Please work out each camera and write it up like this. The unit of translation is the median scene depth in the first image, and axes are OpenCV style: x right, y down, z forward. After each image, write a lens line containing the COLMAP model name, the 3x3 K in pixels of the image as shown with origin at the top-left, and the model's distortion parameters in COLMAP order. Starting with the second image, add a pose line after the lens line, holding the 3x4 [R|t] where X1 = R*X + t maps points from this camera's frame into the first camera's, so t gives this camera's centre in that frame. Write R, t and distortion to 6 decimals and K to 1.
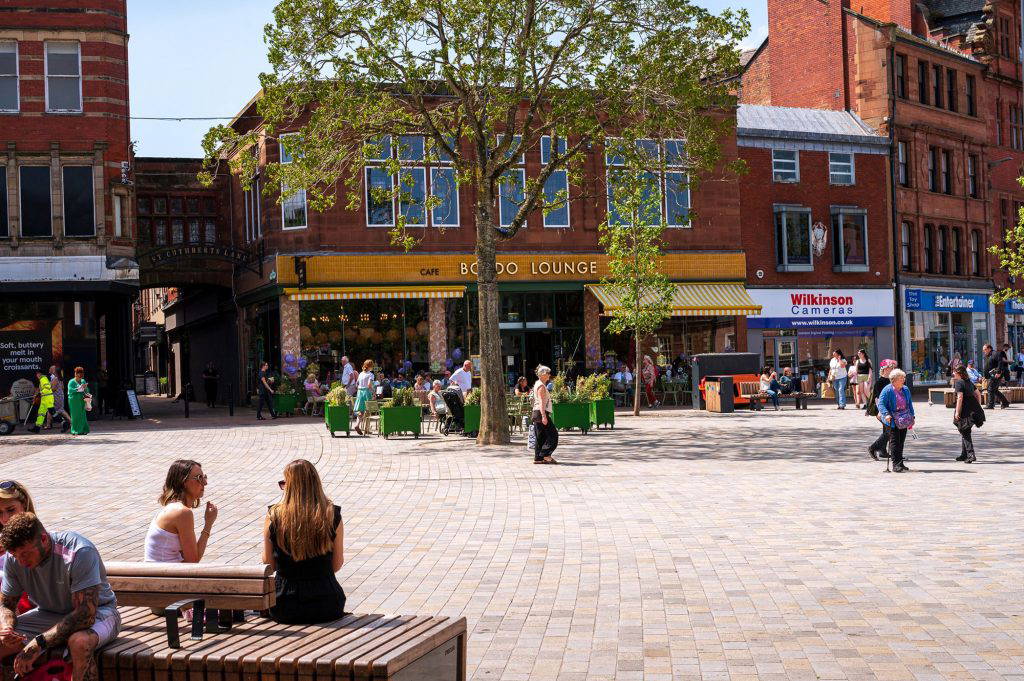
lens RADIAL K [[1472.4, 0, 517.8], [0, 1472.4, 344.1], [0, 0, 1]] dist [-0.012155, 0.000000]
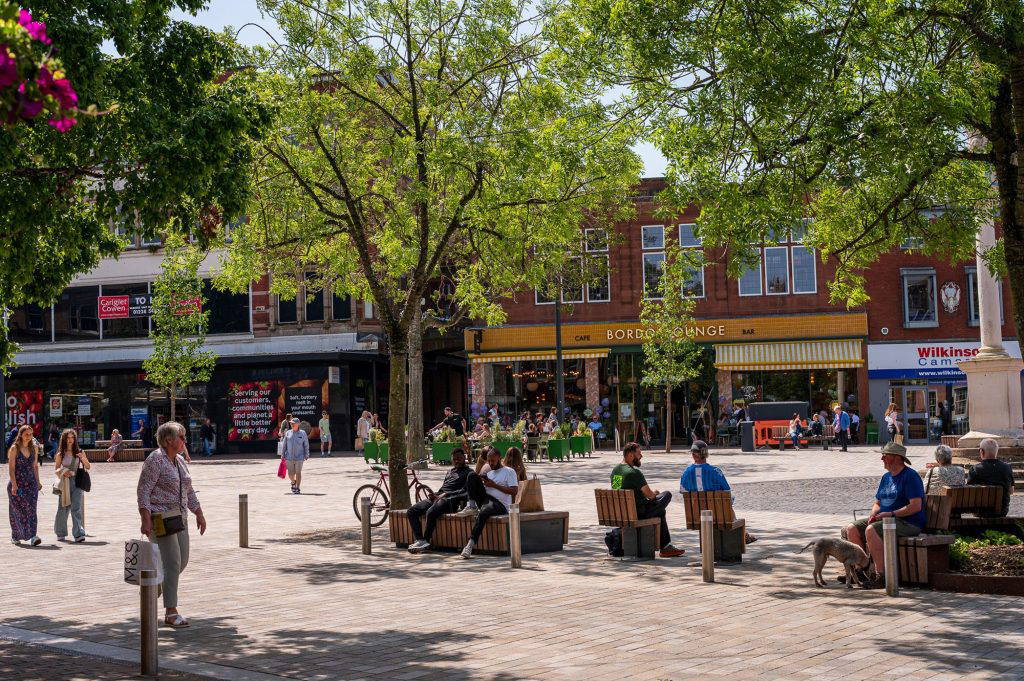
lens RADIAL K [[1472.4, 0, 512.9], [0, 1472.4, 337.1], [0, 0, 1]] dist [-0.012155, 0.000000]
pose [[0.874806, -0.022917, -0.483931, 0.454570], [0.008331, 0.999444, -0.032269, -0.008406], [0.484402, 0.024198, 0.874511, -0.130318]]
